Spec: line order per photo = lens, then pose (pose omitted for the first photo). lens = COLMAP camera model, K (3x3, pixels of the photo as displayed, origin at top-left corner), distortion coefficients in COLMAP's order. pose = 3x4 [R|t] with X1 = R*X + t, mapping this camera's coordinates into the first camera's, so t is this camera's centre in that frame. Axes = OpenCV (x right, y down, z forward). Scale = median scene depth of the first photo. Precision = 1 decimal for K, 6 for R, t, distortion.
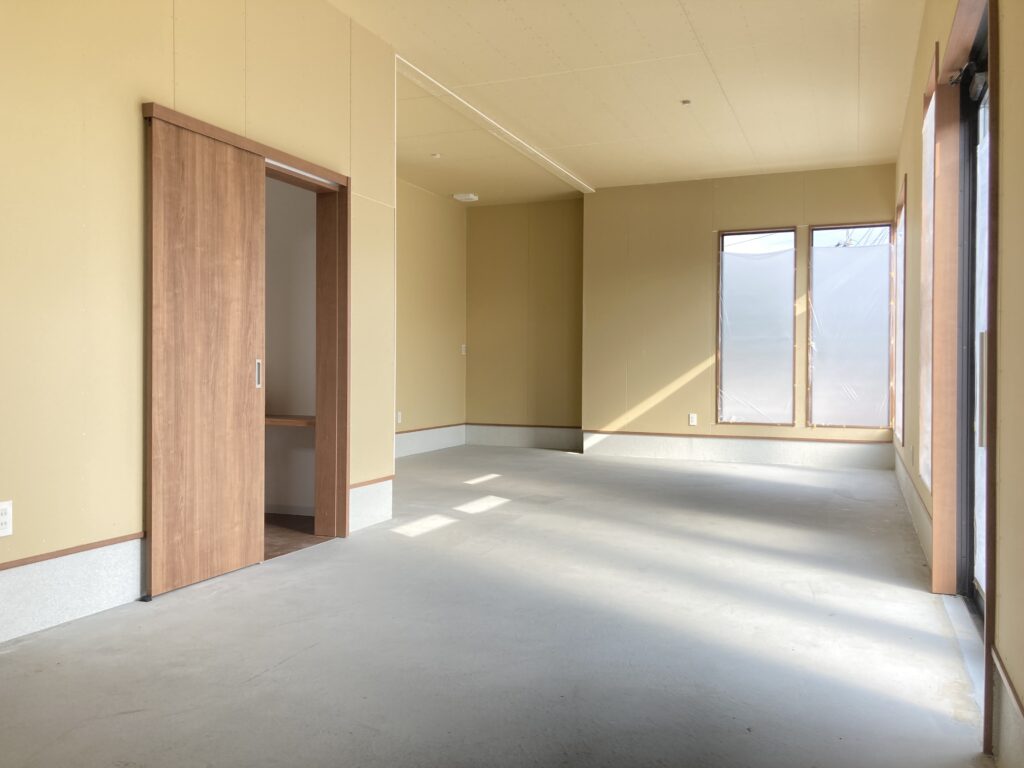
lens RADIAL K [[826.5, 0, 516.4], [0, 826.5, 380.7], [0, 0, 1]] dist [0.007199, 0.009411]
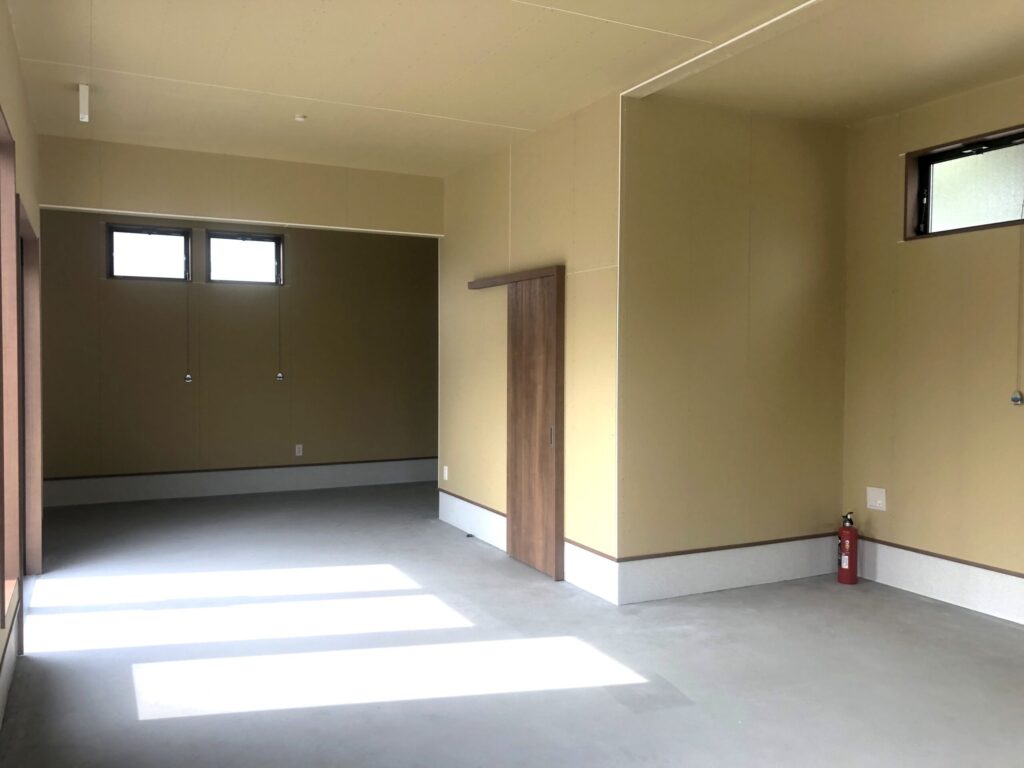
lens RADIAL K [[847.5, 0, 512.0], [0, 847.5, 384.0], [0, 0, 1]] dist [0.014101, -0.008865]
pose [[-0.663544, 0.018975, -0.747896, 0.784872], [-0.023522, 0.998655, 0.046206, -0.160630], [0.747767, 0.048252, -0.662206, 1.910432]]
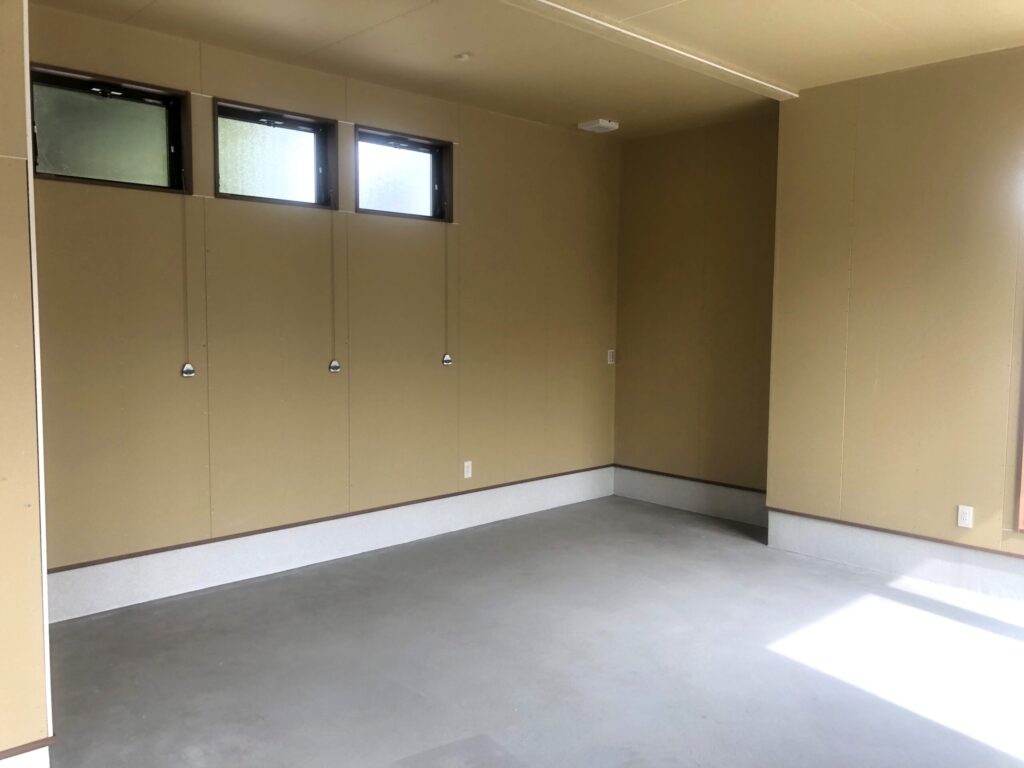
lens RADIAL K [[839.8, 0, 507.8], [0, 839.8, 385.7], [0, 0, 1]] dist [0.005435, -0.004880]
pose [[0.915819, 0.033168, -0.400220, 0.364713], [-0.007859, 0.997873, 0.064715, -0.158012], [0.401515, -0.056122, 0.914131, 0.915591]]
